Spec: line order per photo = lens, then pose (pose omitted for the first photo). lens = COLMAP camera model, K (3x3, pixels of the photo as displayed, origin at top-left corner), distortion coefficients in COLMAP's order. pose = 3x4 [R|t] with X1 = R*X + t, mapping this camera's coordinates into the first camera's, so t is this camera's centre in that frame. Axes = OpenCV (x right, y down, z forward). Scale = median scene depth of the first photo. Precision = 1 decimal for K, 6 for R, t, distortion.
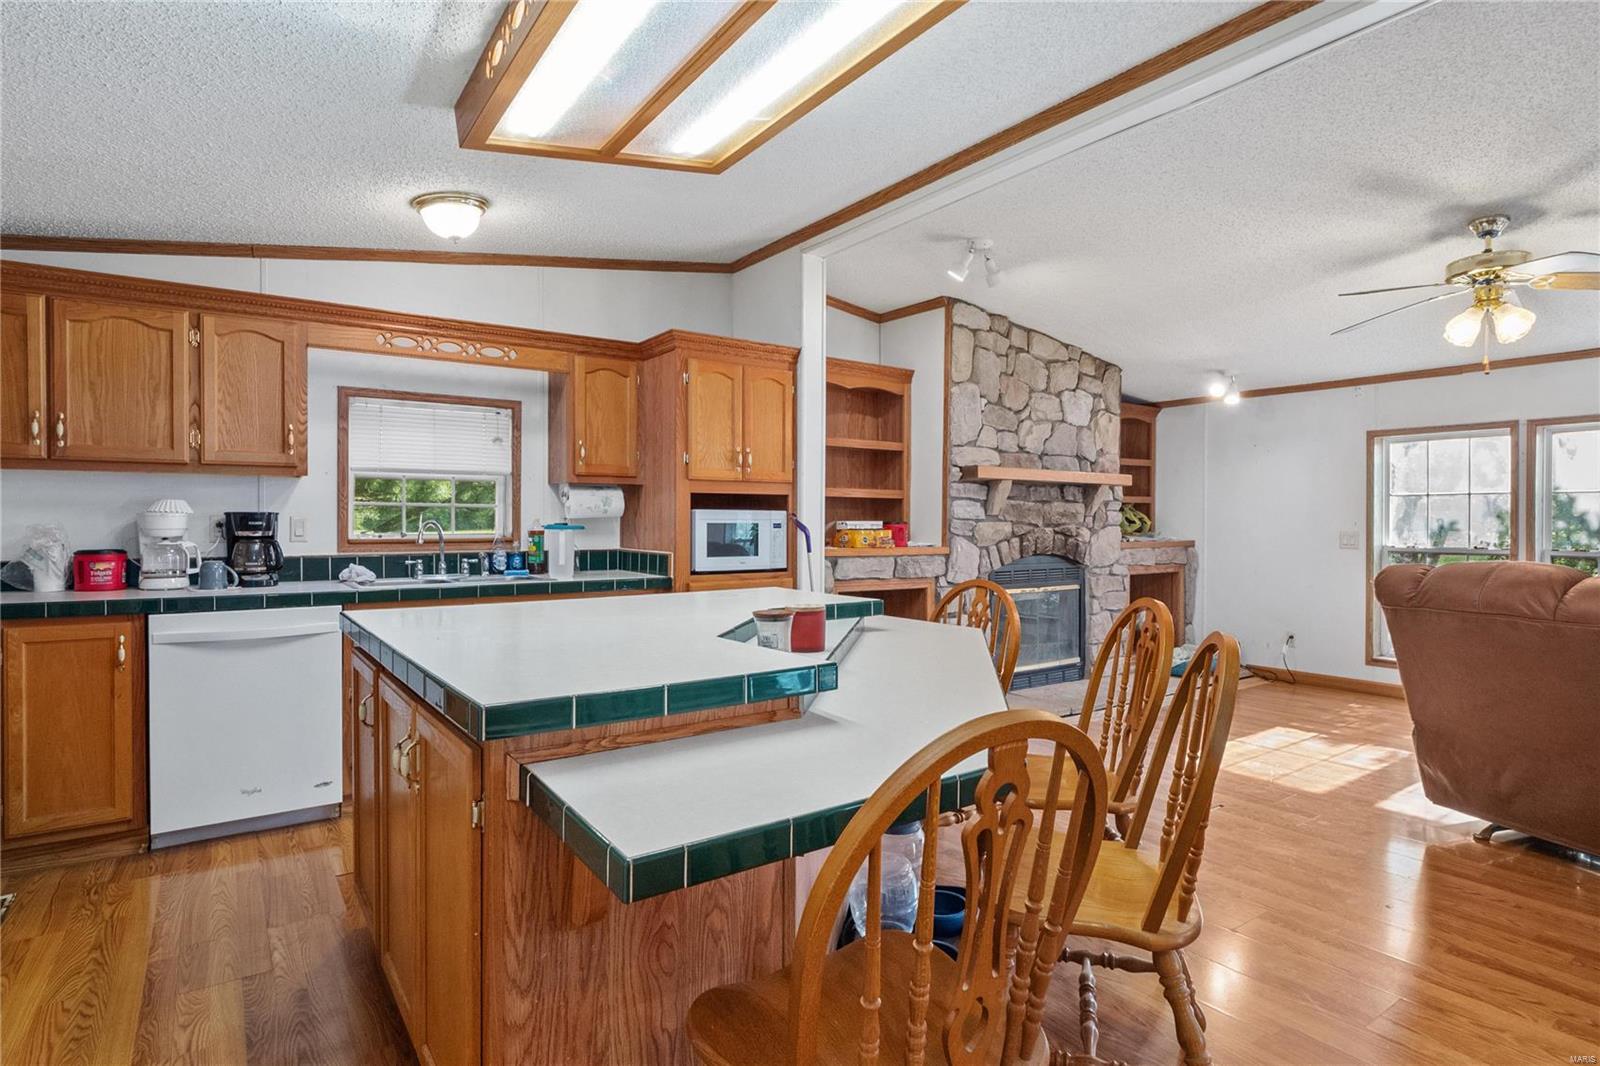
lens RADIAL K [[871.3, 0, 795.1], [0, 871.3, 533.2], [0, 0, 1]] dist [0.001222, -0.001263]
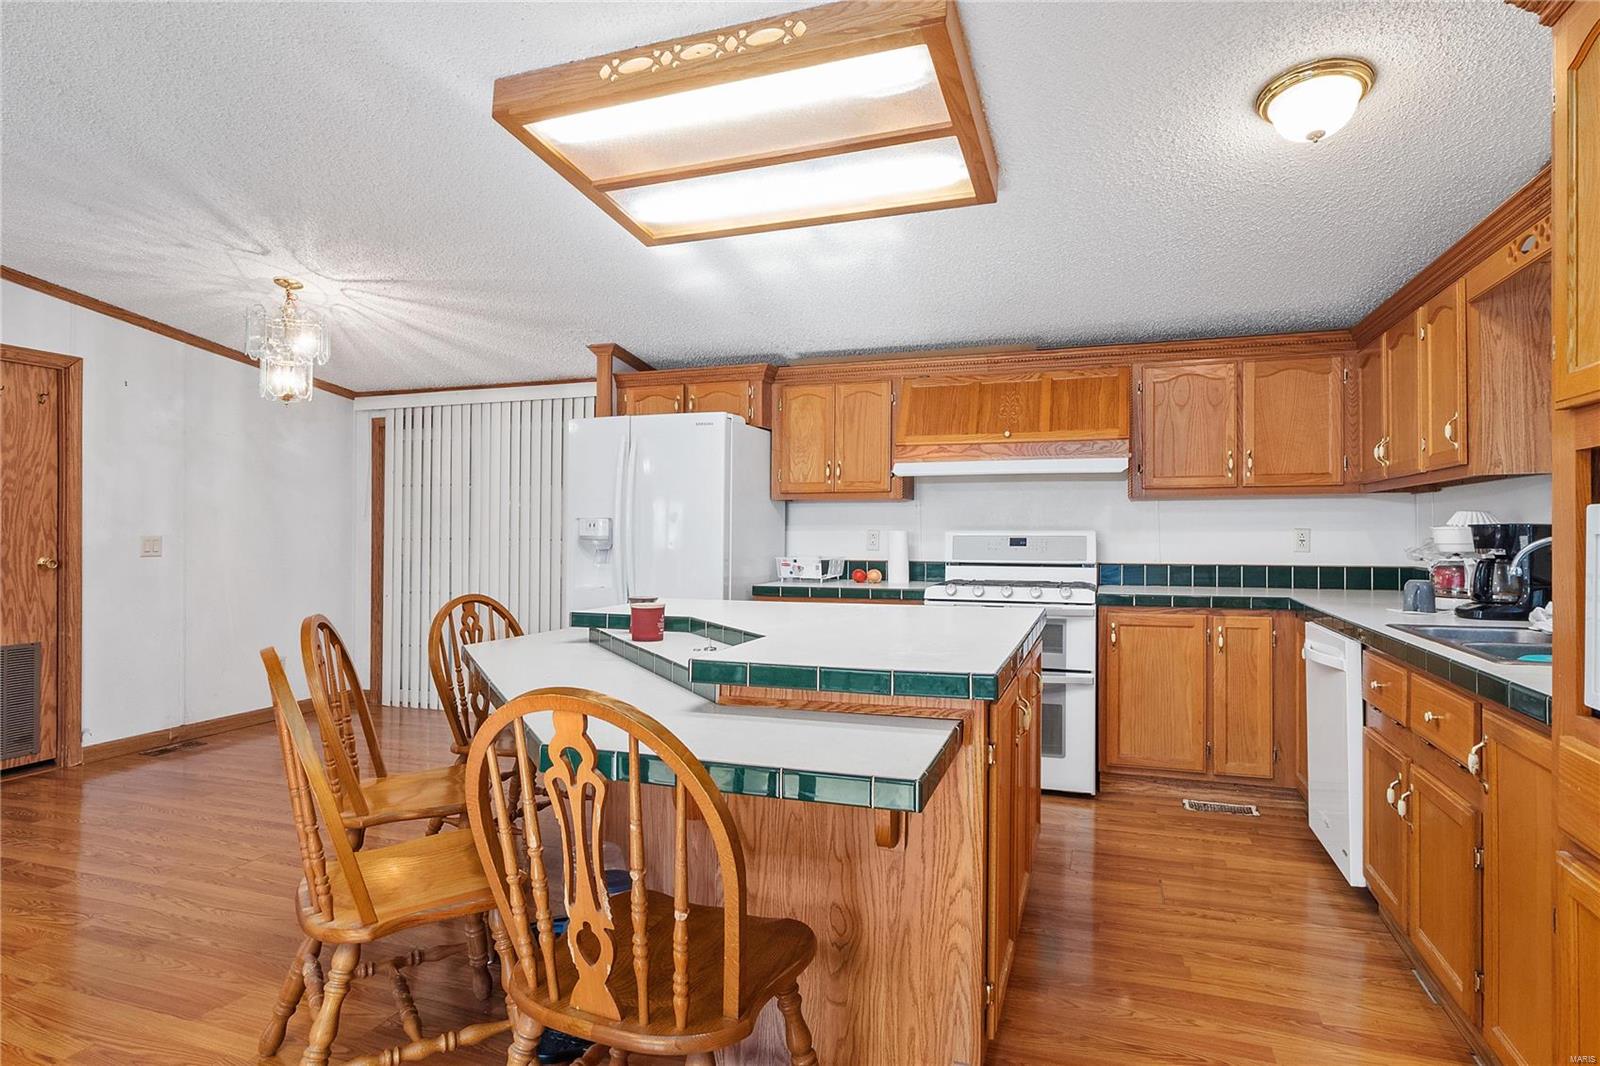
lens RADIAL K [[880.0, 0, 795.0], [0, 880.0, 529.0], [0, 0, 1]] dist [-0.001537, 0.000462]
pose [[-0.828631, -0.000049, -0.559796, 0.266776], [-0.006458, 0.999934, 0.009472, -0.019104], [0.559758, 0.011464, -0.828577, 1.028147]]
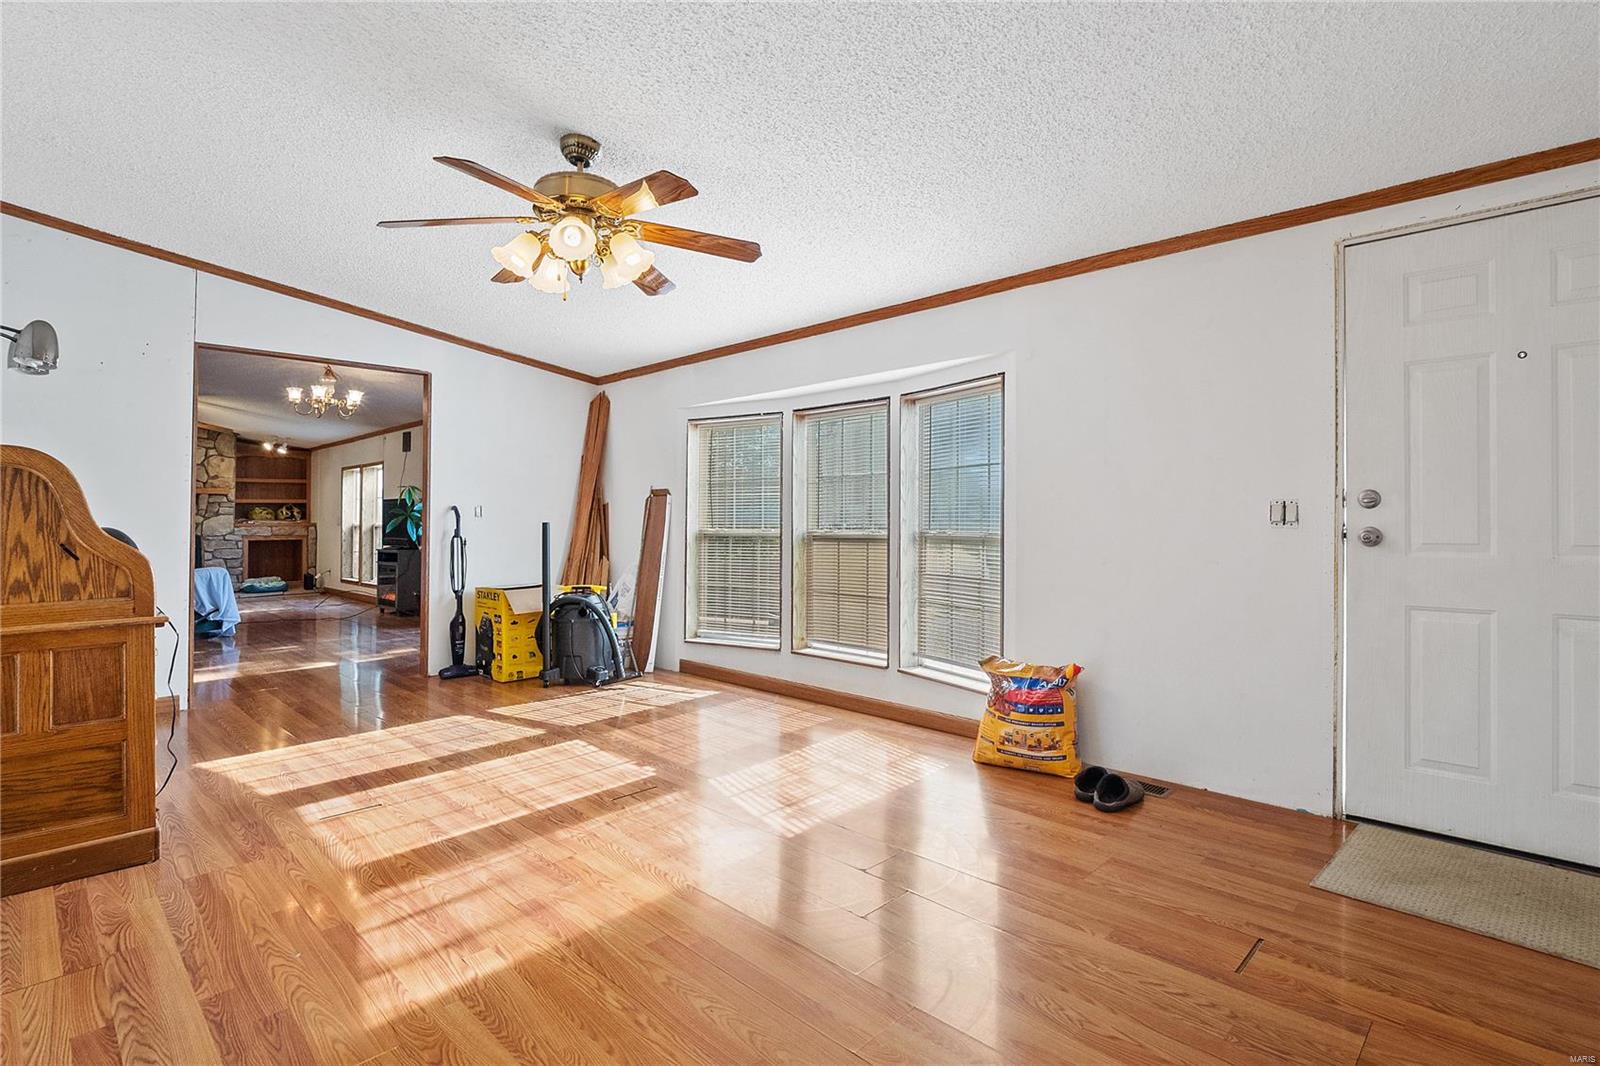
lens RADIAL K [[781.5, 0, 814.0], [0, 781.5, 509.1], [0, 0, 1]] dist [-0.011533, 0.001461]
pose [[0.985235, -0.002096, 0.171197, 1.865202], [0.006298, 0.999692, -0.024007, 0.038985], [-0.171094, 0.024731, 0.984944, -1.270699]]
